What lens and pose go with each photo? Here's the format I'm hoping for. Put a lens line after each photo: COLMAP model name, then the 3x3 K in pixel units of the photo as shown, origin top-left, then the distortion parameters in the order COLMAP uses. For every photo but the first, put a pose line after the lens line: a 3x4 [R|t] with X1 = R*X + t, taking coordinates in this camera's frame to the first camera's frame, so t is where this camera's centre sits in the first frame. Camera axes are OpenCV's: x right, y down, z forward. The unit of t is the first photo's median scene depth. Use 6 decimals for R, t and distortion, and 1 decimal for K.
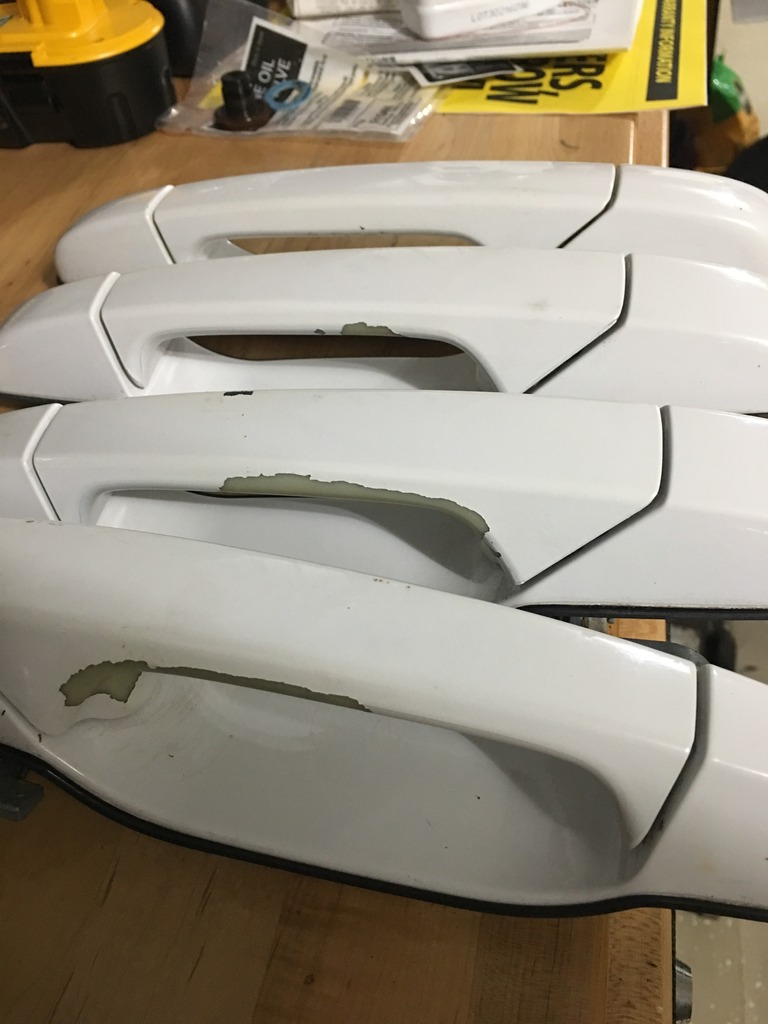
lens RADIAL K [[945.4, 0, 383.4], [0, 945.4, 488.7], [0, 0, 1]] dist [0.081733, -0.124155]
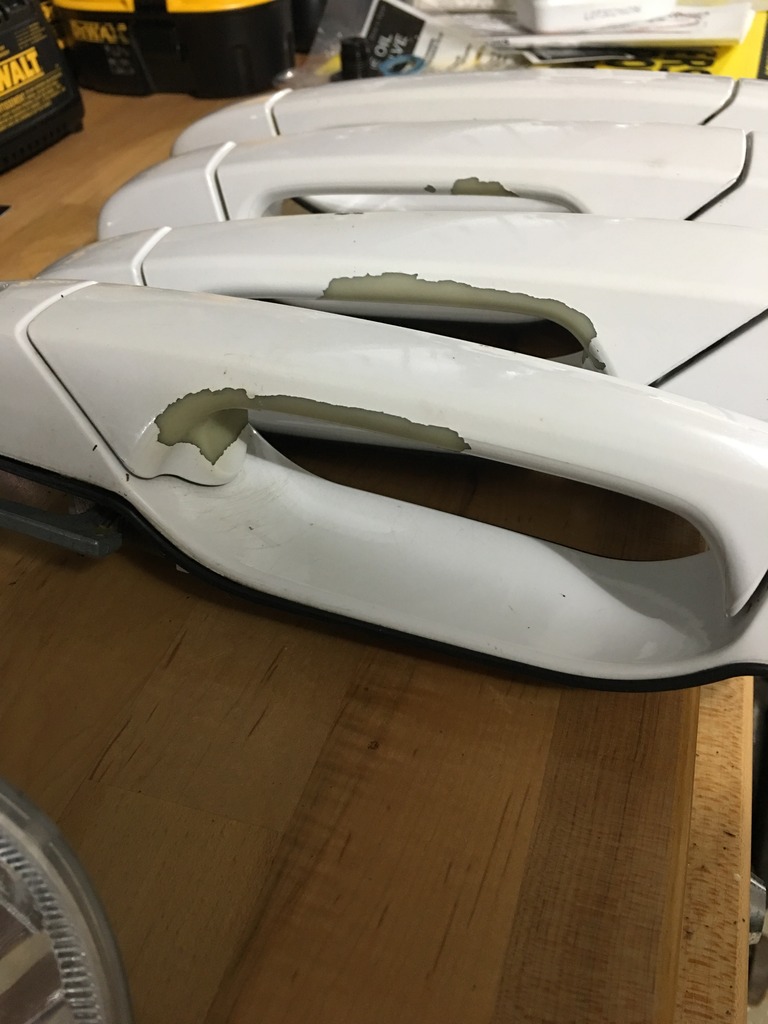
lens RADIAL K [[945.4, 0, 376.1], [0, 945.4, 510.7], [0, 0, 1]] dist [0.081733, -0.124155]
pose [[0.993445, 0.096907, -0.060628, -0.028013], [-0.102425, 0.990124, -0.095729, 0.257232], [0.050752, 0.101311, 0.993559, 0.025704]]
